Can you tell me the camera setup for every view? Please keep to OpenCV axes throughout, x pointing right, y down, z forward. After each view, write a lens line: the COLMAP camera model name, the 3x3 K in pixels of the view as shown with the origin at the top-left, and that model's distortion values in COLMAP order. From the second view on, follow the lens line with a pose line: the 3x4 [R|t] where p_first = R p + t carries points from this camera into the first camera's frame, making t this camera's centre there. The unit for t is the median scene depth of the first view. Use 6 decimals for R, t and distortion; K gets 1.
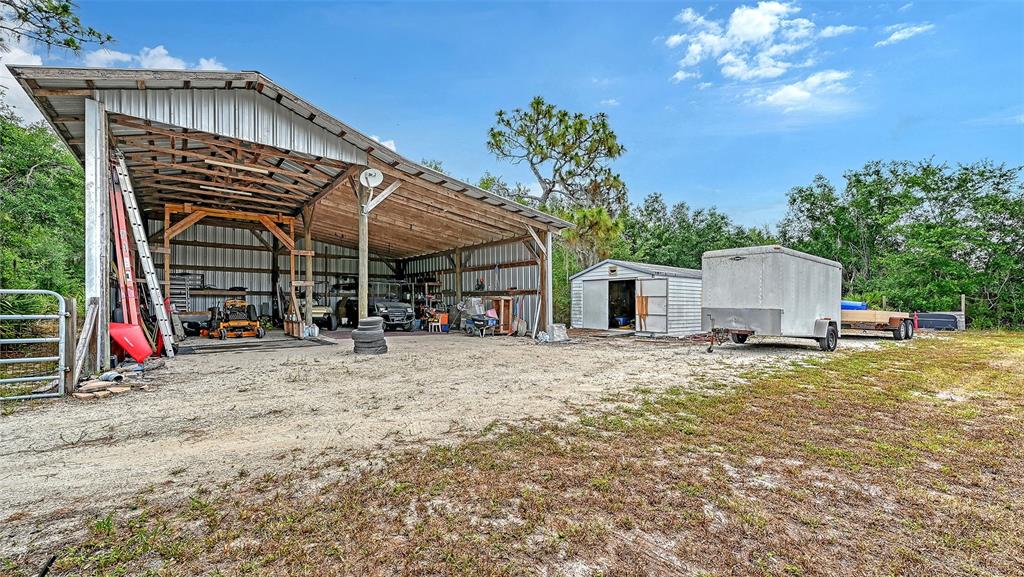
lens RADIAL K [[408.8, 0, 516.1], [0, 408.8, 287.1], [0, 0, 1]] dist [-0.000370, -0.000118]
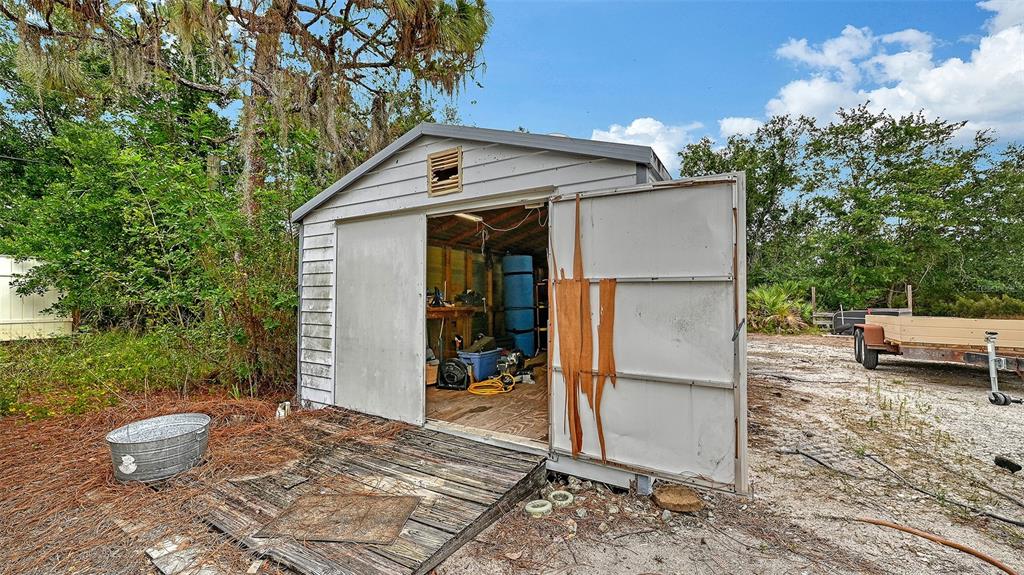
lens RADIAL K [[408.8, 0, 516.1], [0, 408.8, 286.1], [0, 0, 1]] dist [-0.000370, -0.000118]
pose [[0.932953, 0.006438, 0.359941, 0.192865], [-0.009099, 0.999942, 0.005698, 0.022654], [-0.359883, -0.008591, 0.932958, 0.775581]]
